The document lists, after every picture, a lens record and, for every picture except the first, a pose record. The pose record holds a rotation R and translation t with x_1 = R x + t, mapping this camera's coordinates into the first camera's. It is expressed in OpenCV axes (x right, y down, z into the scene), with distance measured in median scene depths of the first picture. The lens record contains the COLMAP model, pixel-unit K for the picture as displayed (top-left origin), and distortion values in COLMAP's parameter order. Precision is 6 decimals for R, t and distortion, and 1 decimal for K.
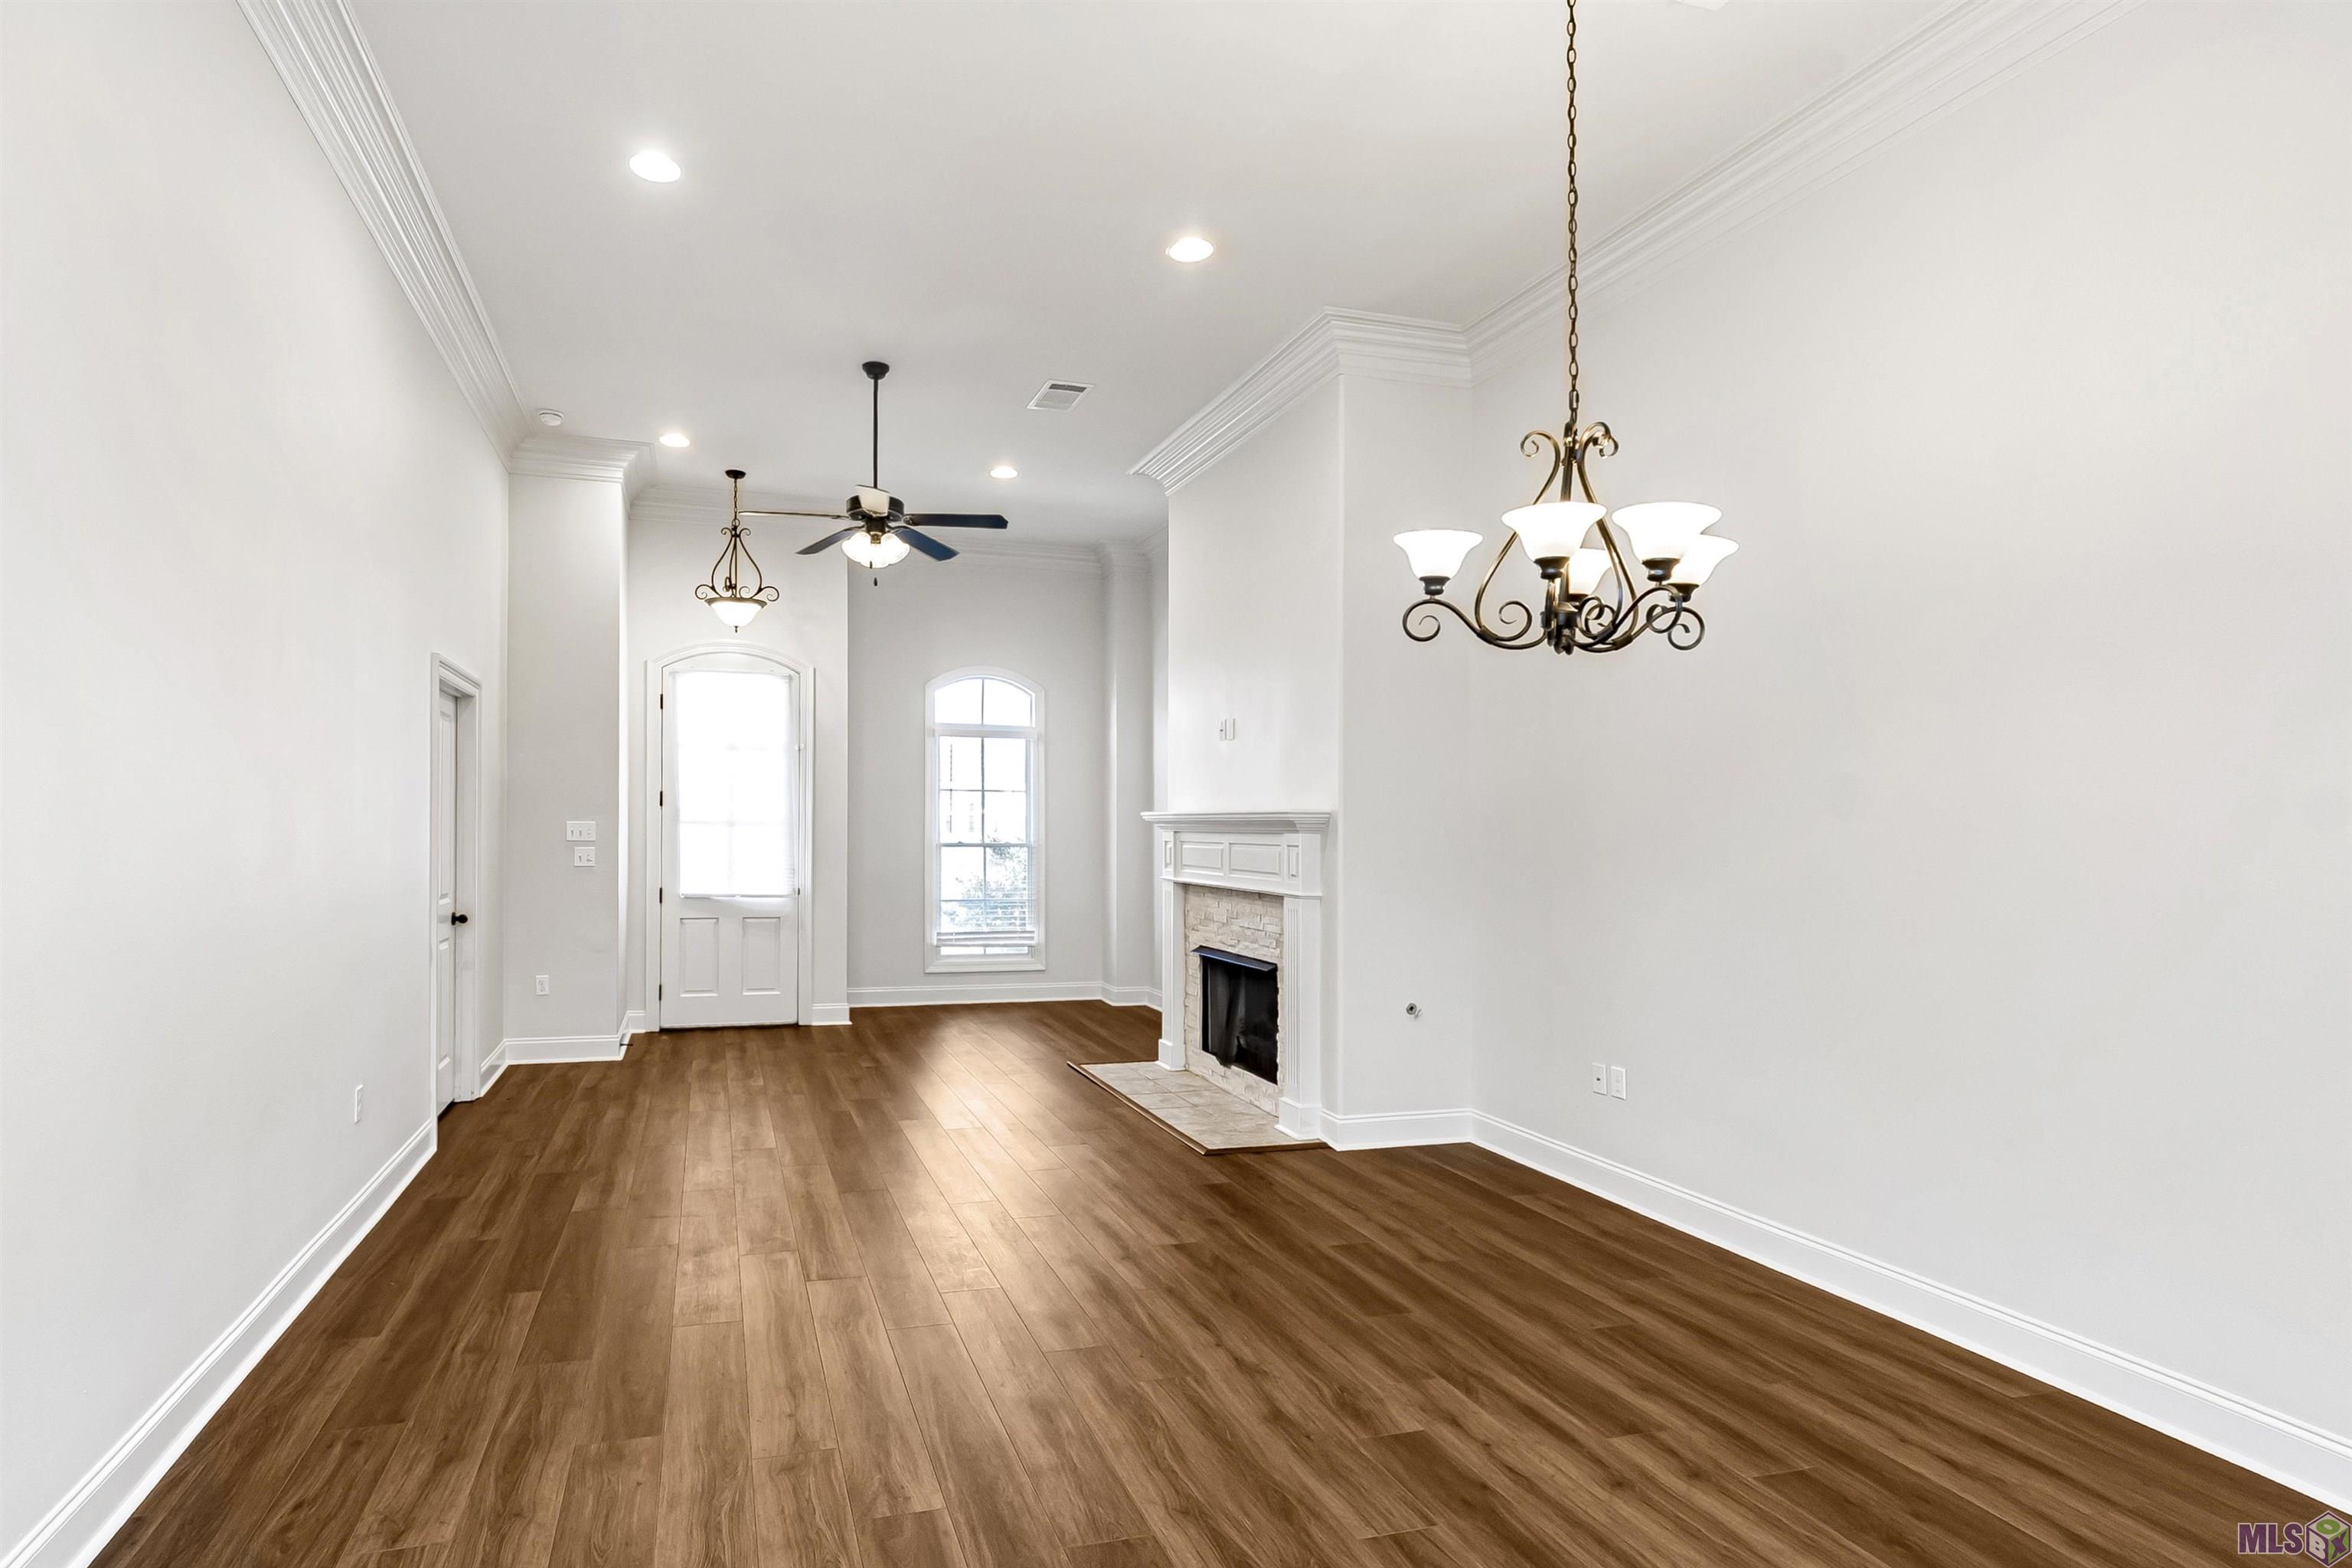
lens RADIAL K [[1117.5, 0, 1180.6], [0, 1117.5, 805.6], [0, 0, 1]] dist [-0.001239, -0.000369]
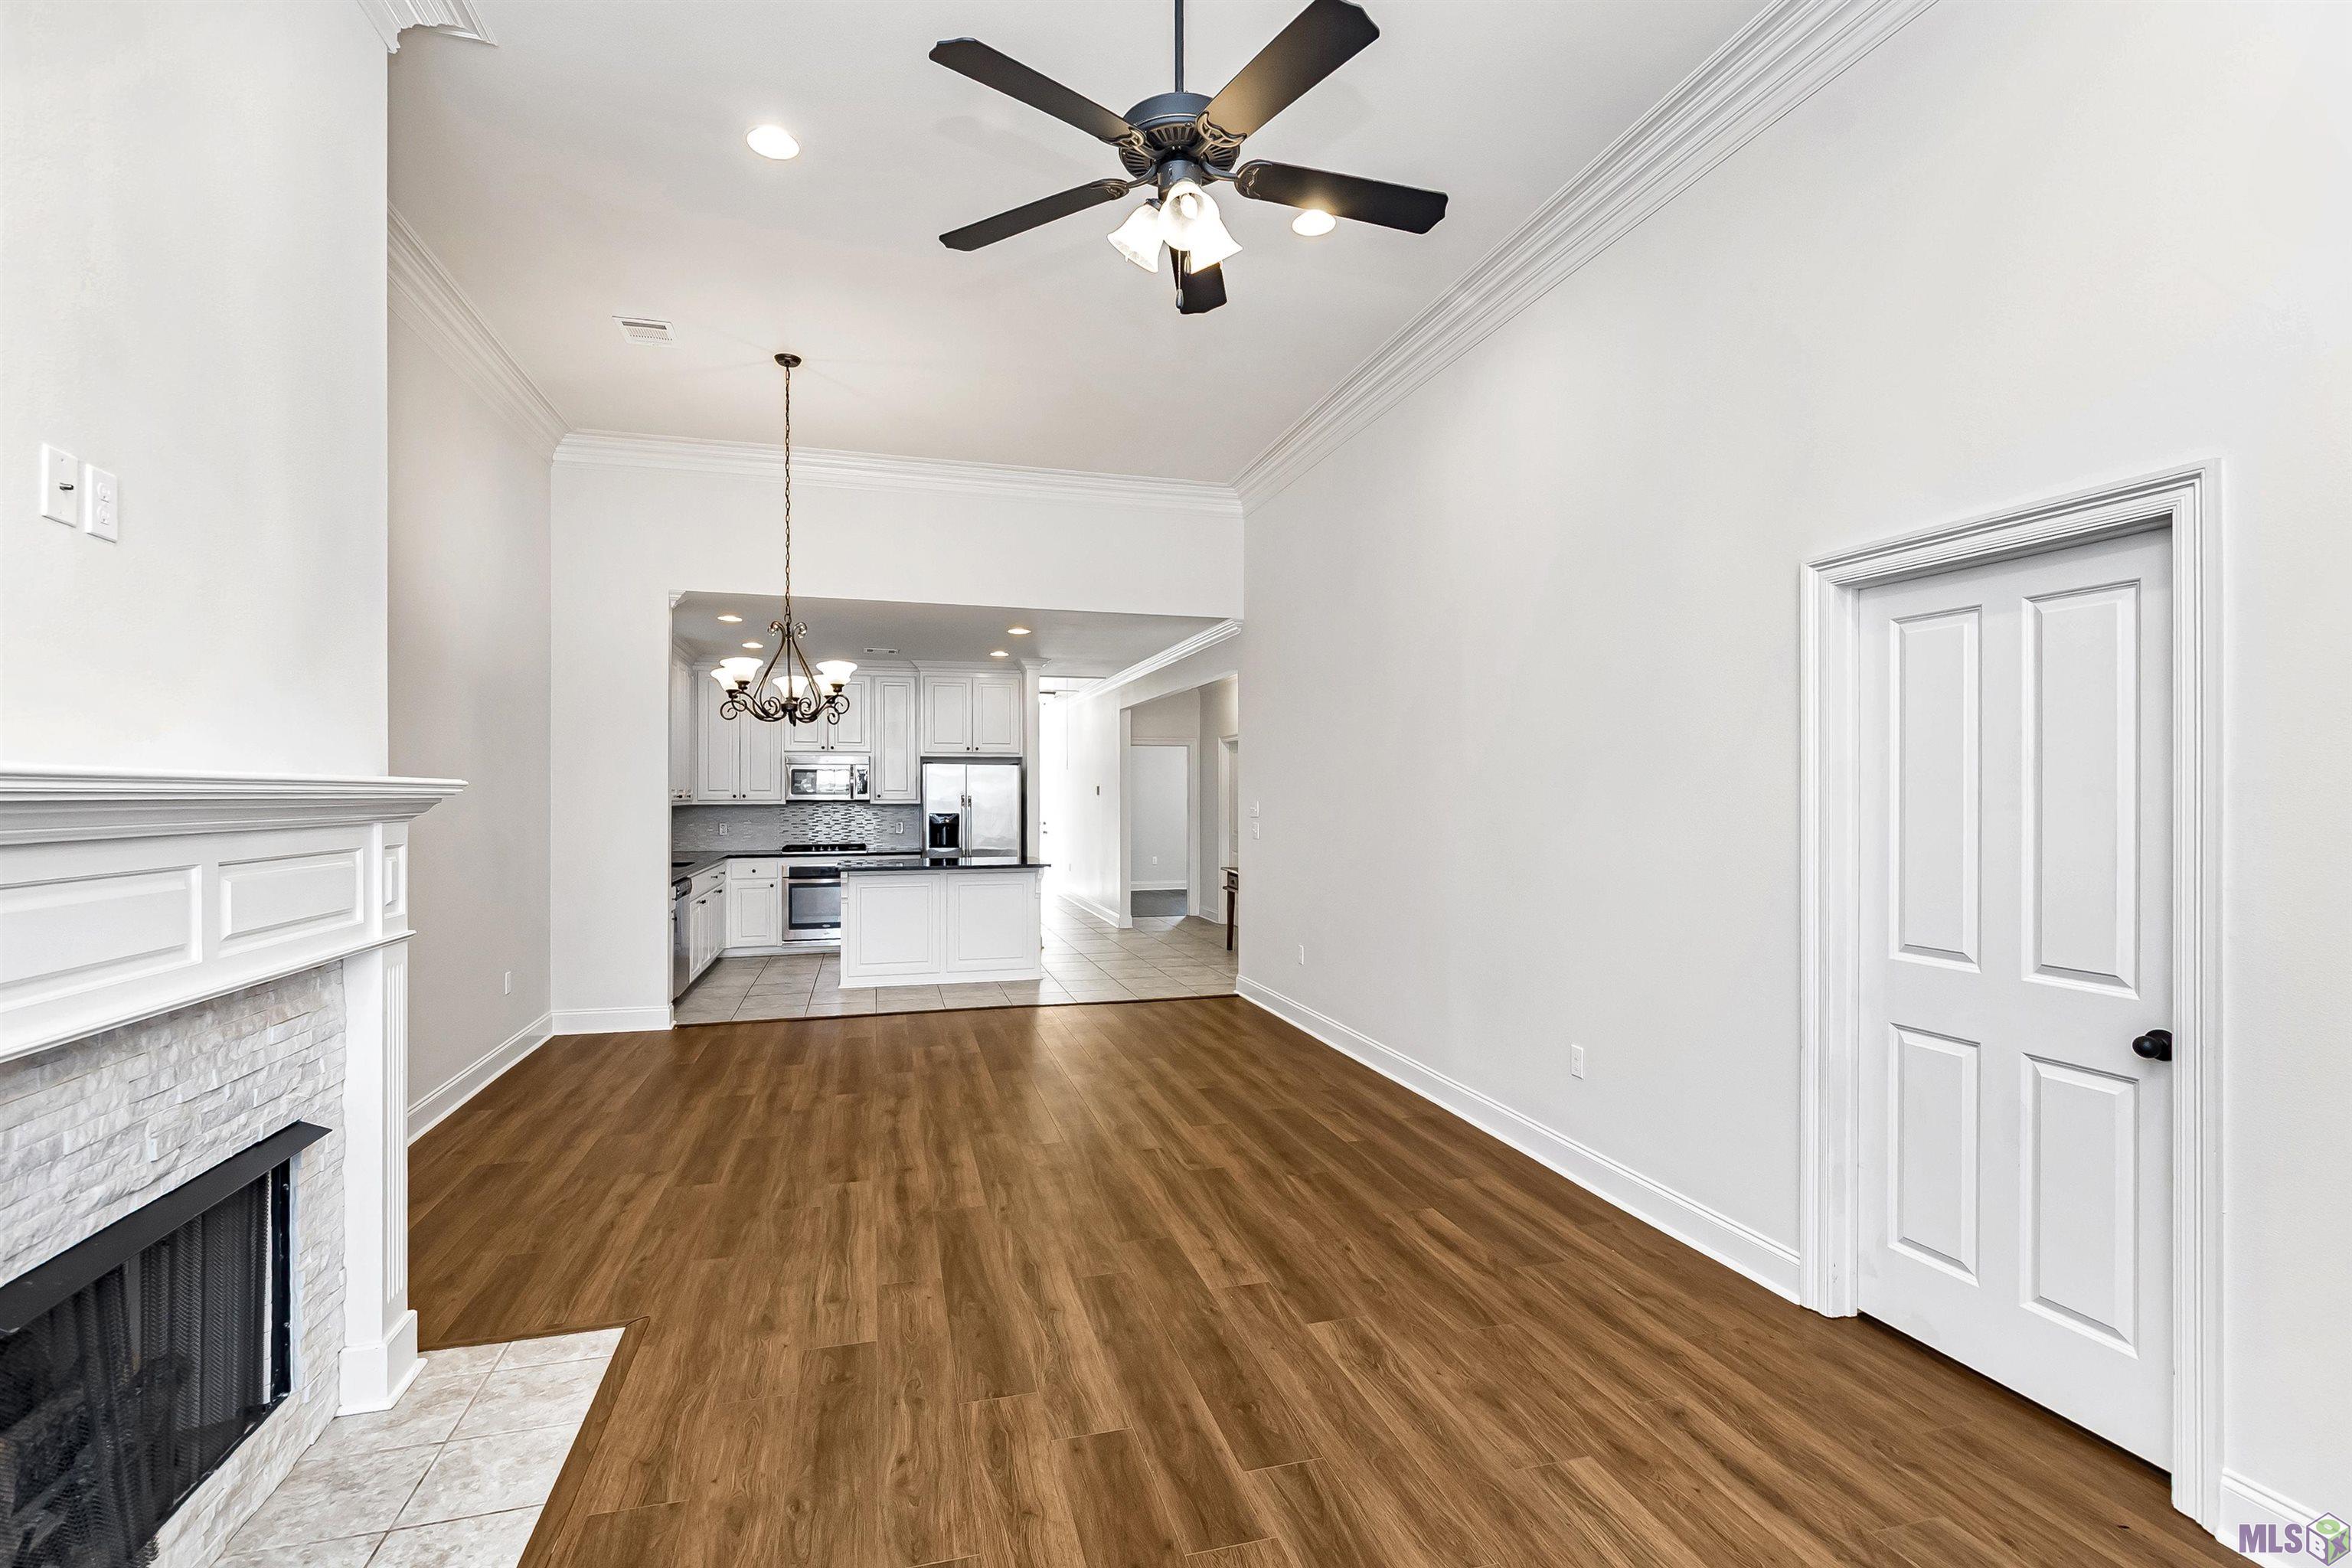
lens RADIAL K [[1117.5, 0, 1180.6], [0, 1117.5, 805.6], [0, 0, 1]] dist [-0.001239, -0.000369]
pose [[-0.991222, -0.008575, 0.131927, -0.555912], [-0.009445, 0.999938, -0.005970, 0.028431], [-0.131868, -0.007164, -0.991241, 2.437922]]
